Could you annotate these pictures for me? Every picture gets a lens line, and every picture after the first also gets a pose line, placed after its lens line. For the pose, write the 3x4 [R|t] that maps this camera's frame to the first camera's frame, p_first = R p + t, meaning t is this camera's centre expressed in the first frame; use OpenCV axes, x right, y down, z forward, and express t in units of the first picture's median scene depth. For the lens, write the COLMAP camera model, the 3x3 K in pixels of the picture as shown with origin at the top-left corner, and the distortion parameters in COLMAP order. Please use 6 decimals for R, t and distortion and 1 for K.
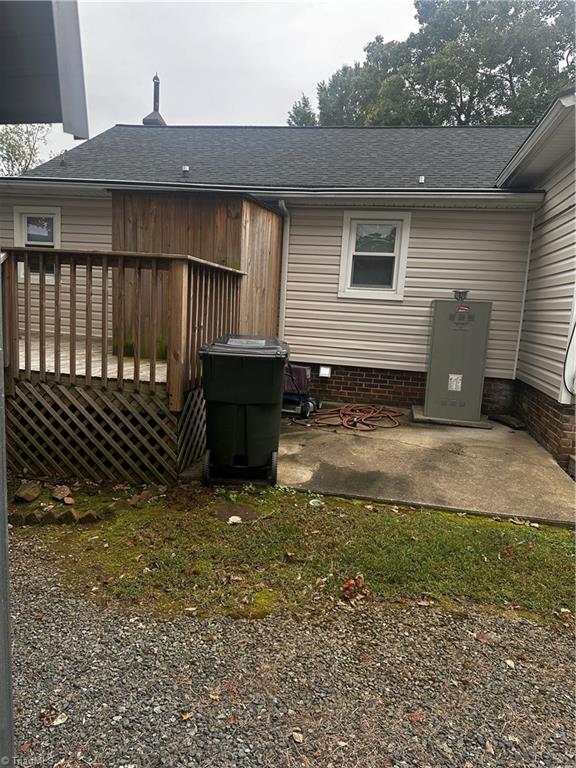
lens RADIAL K [[539.4, 0, 286.2], [0, 539.4, 379.5], [0, 0, 1]] dist [0.073169, -0.087658]
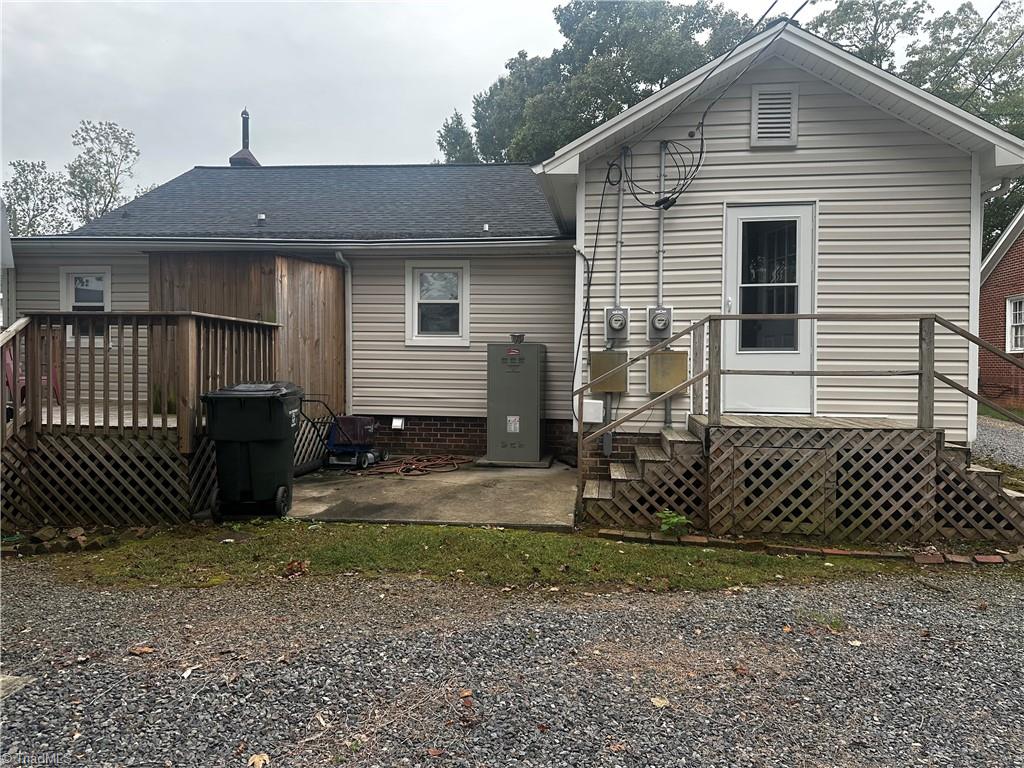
lens RADIAL K [[719.2, 0, 514.0], [0, 719.2, 381.2], [0, 0, 1]] dist [0.073169, -0.087658]
pose [[0.996945, -0.047835, 0.061752, 0.234478], [0.054471, 0.992362, -0.110685, 0.072058], [-0.055986, 0.113711, 0.991935, -0.320103]]
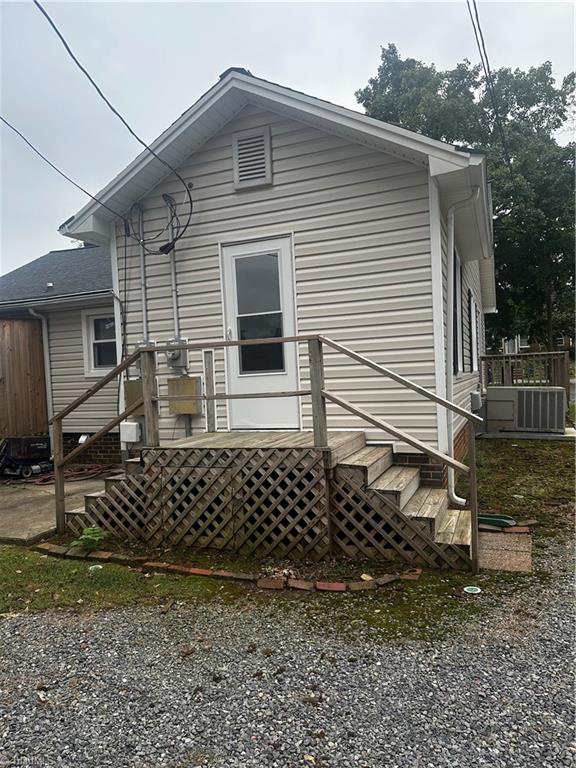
lens RADIAL K [[539.4, 0, 291.0], [0, 539.4, 386.4], [0, 0, 1]] dist [0.073169, -0.087658]
pose [[0.976991, -0.091851, -0.192486, 0.894947], [0.067358, 0.989204, -0.130148, 0.068641], [0.202363, 0.114188, 0.972631, -0.125179]]
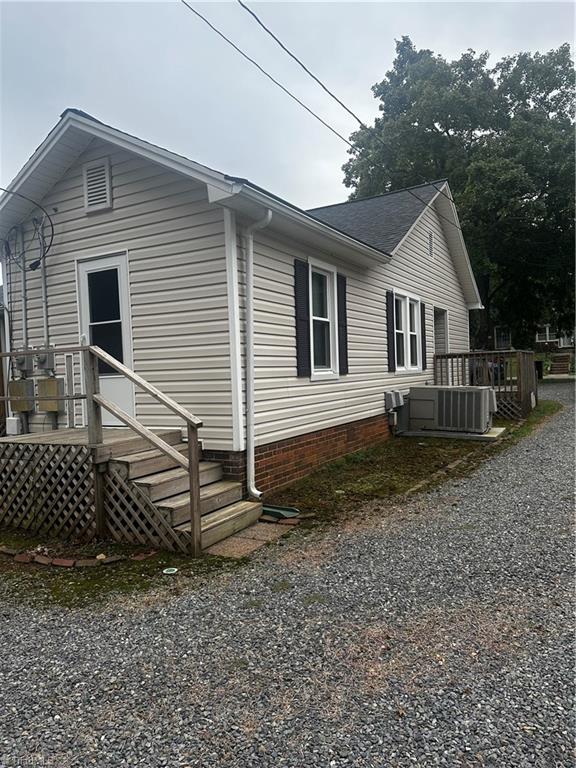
lens RADIAL K [[539.4, 0, 295.5], [0, 539.4, 383.1], [0, 0, 1]] dist [0.073169, -0.087658]
pose [[0.943769, -0.079897, -0.320806, 1.327186], [0.041318, 0.991256, -0.125321, 0.081489], [0.328014, 0.105019, 0.938817, -0.101025]]
